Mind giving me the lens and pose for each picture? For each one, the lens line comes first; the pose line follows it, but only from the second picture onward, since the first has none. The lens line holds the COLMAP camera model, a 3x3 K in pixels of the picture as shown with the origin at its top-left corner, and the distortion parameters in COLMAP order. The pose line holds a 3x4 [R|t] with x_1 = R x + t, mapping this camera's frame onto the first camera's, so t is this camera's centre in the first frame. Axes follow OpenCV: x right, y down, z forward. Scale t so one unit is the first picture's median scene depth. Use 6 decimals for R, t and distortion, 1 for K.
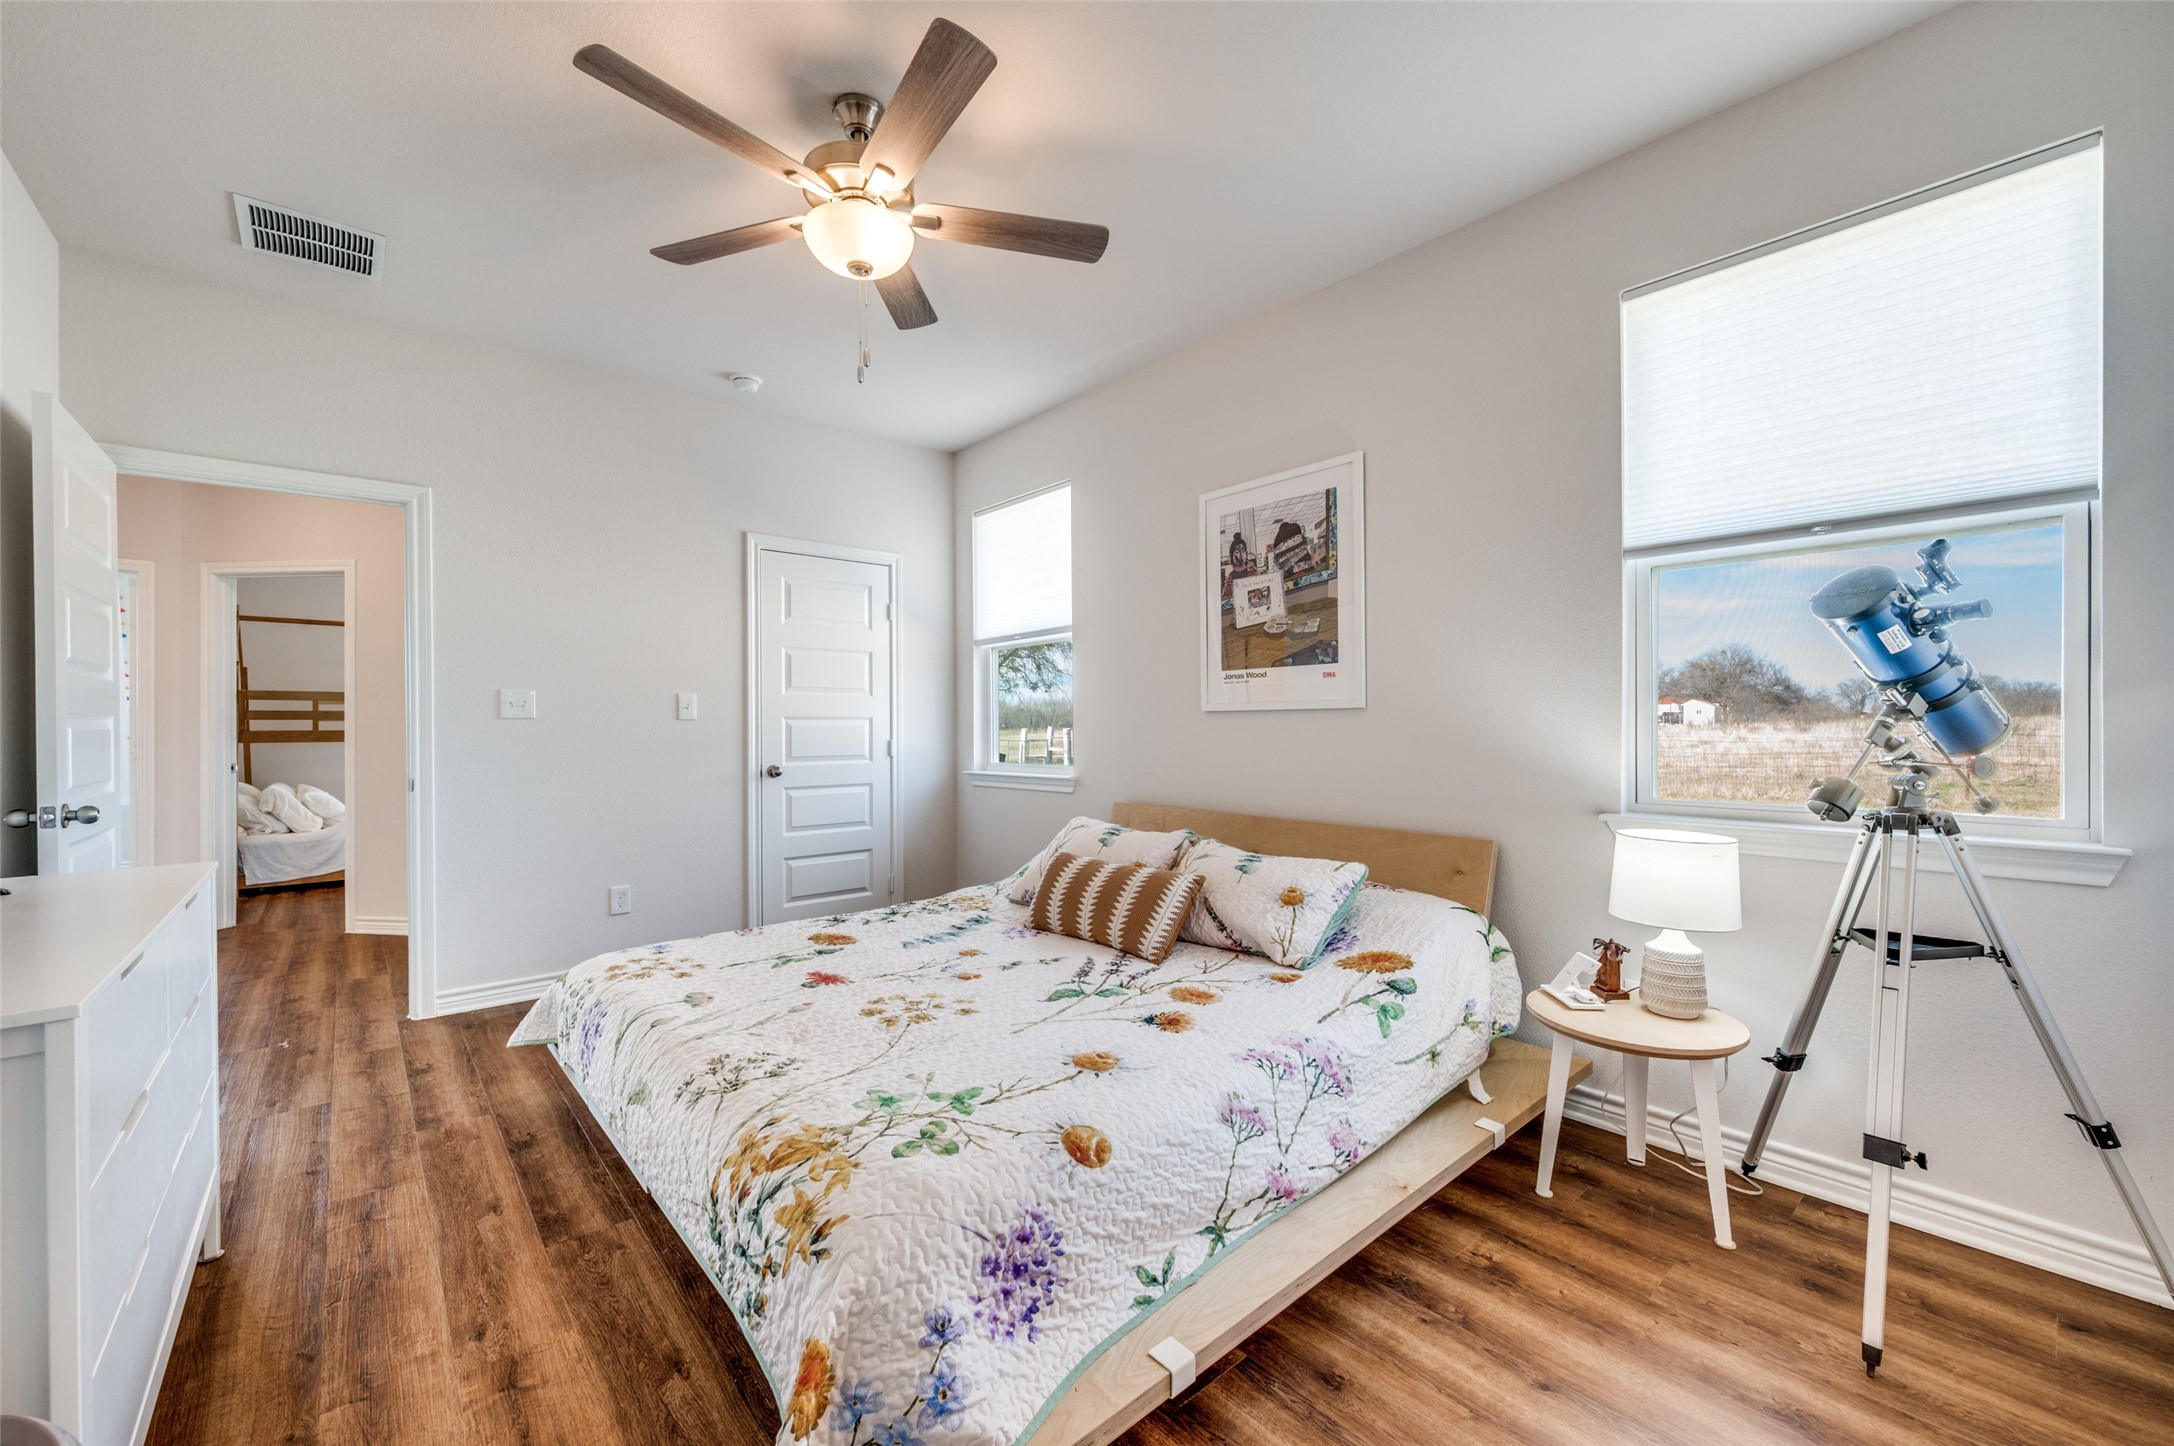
lens RADIAL K [[870.7, 0, 1072.4], [0, 870.7, 733.1], [0, 0, 1]] dist [0.001400, 0.001106]
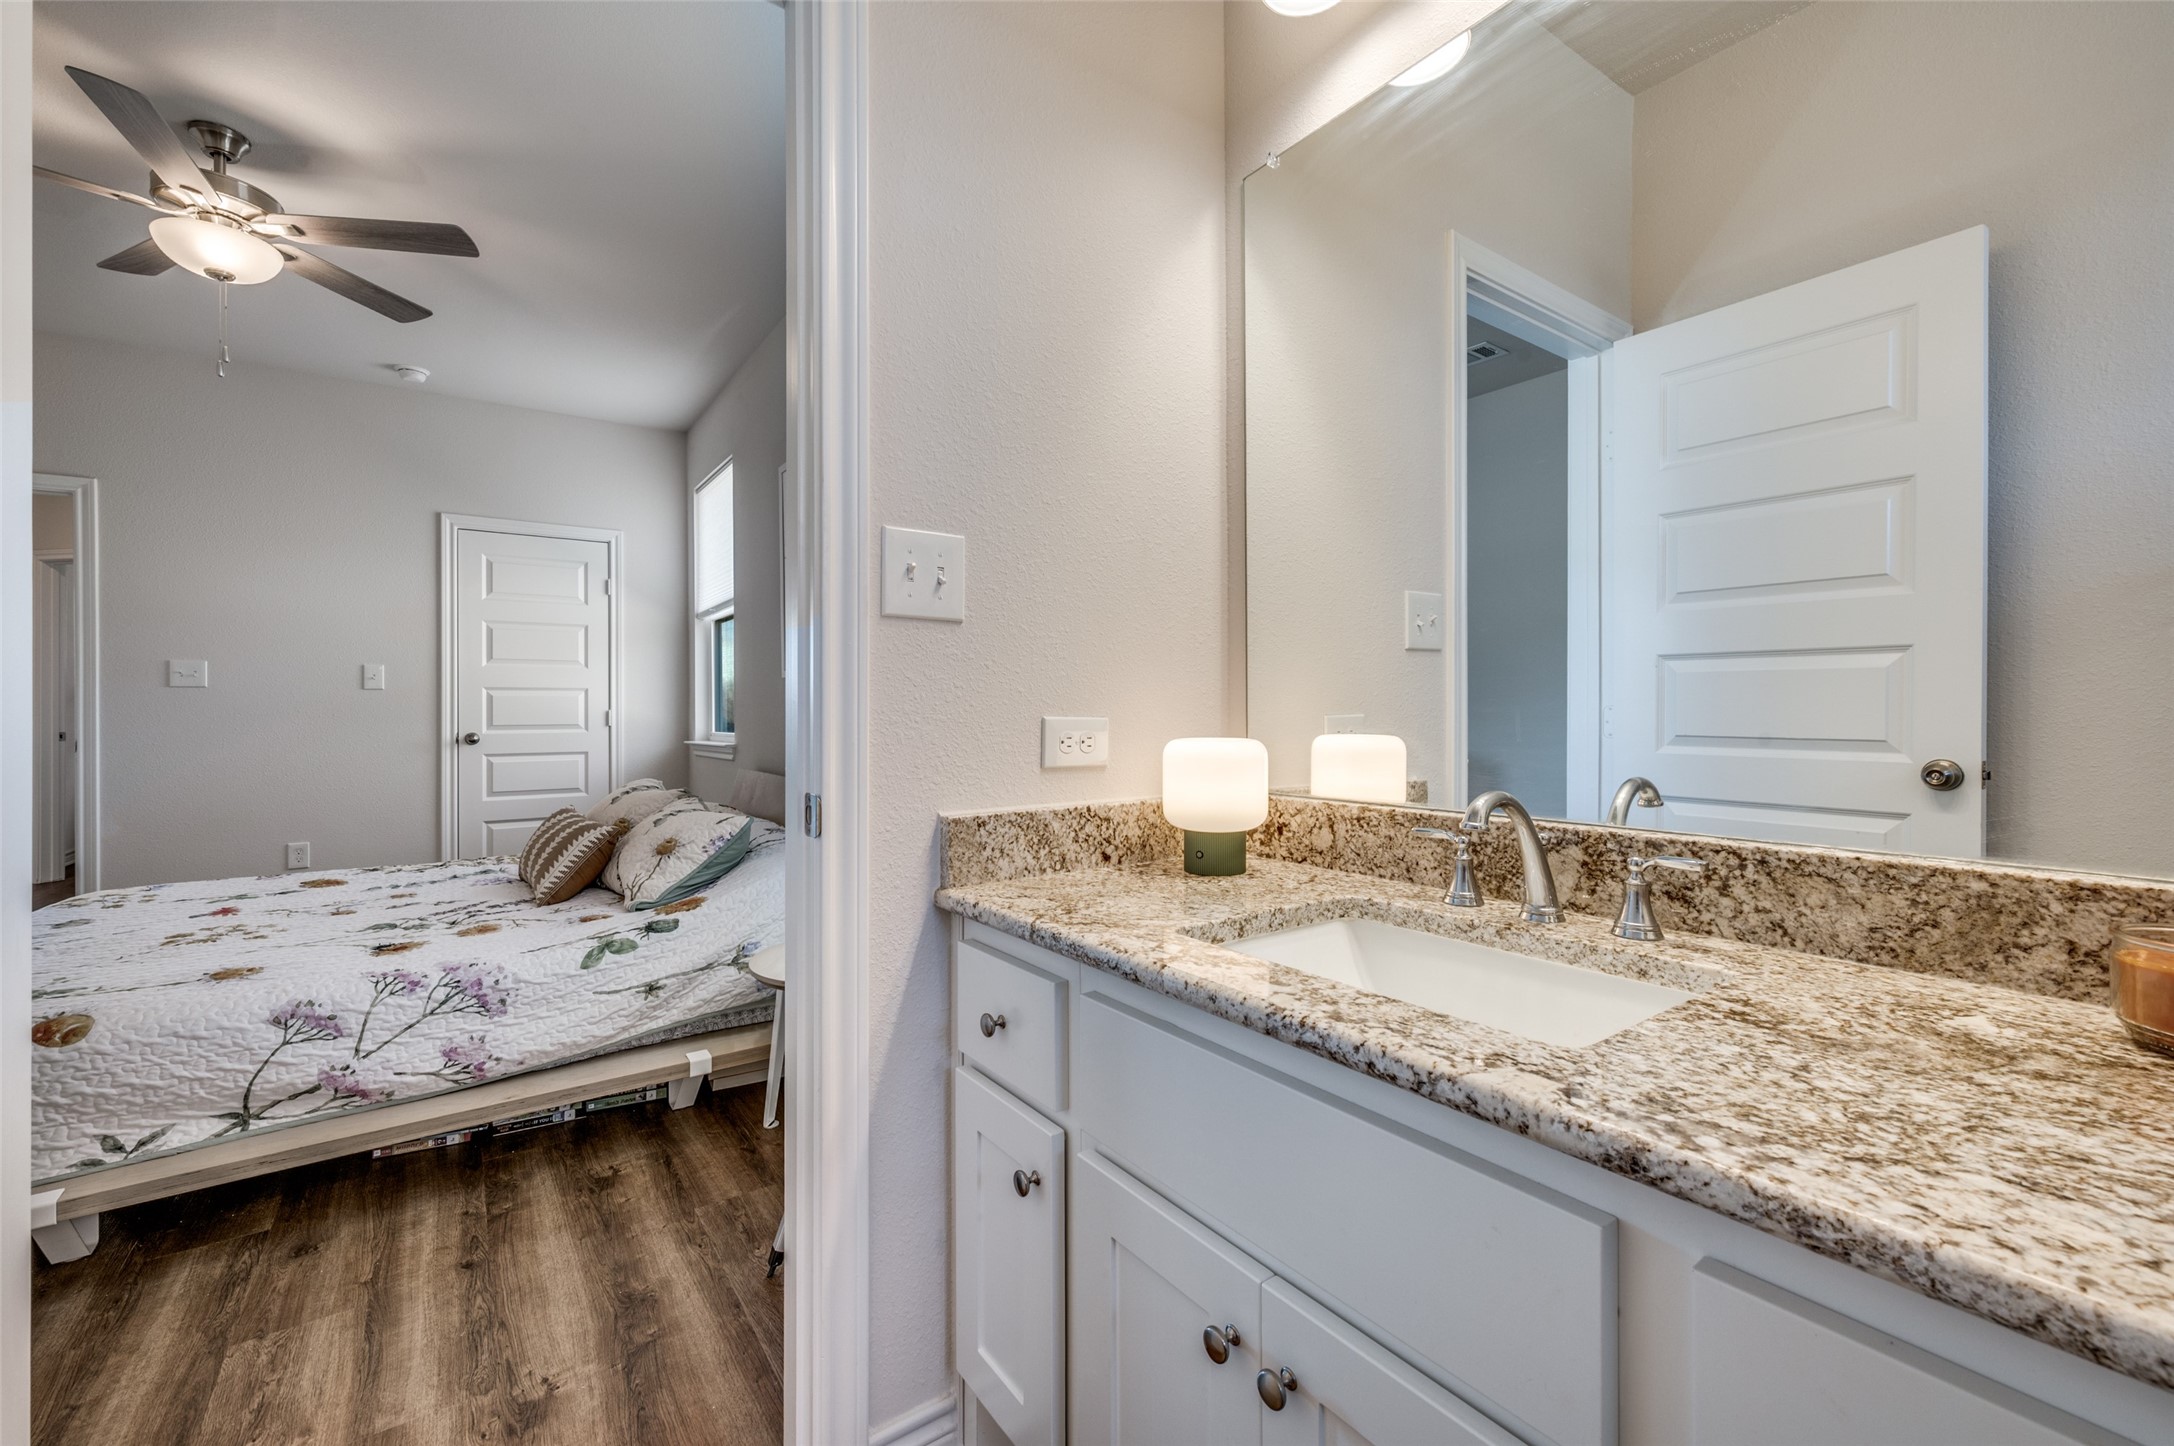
lens RADIAL K [[916.5, 0, 1094.8], [0, 916.5, 709.5], [0, 0, 1]] dist [-0.000177, -0.000116]
pose [[0.995611, -0.000456, -0.093590, 0.210127], [-0.000374, 0.999961, -0.008852, 0.007431], [0.093590, 0.008848, 0.995572, -0.014079]]
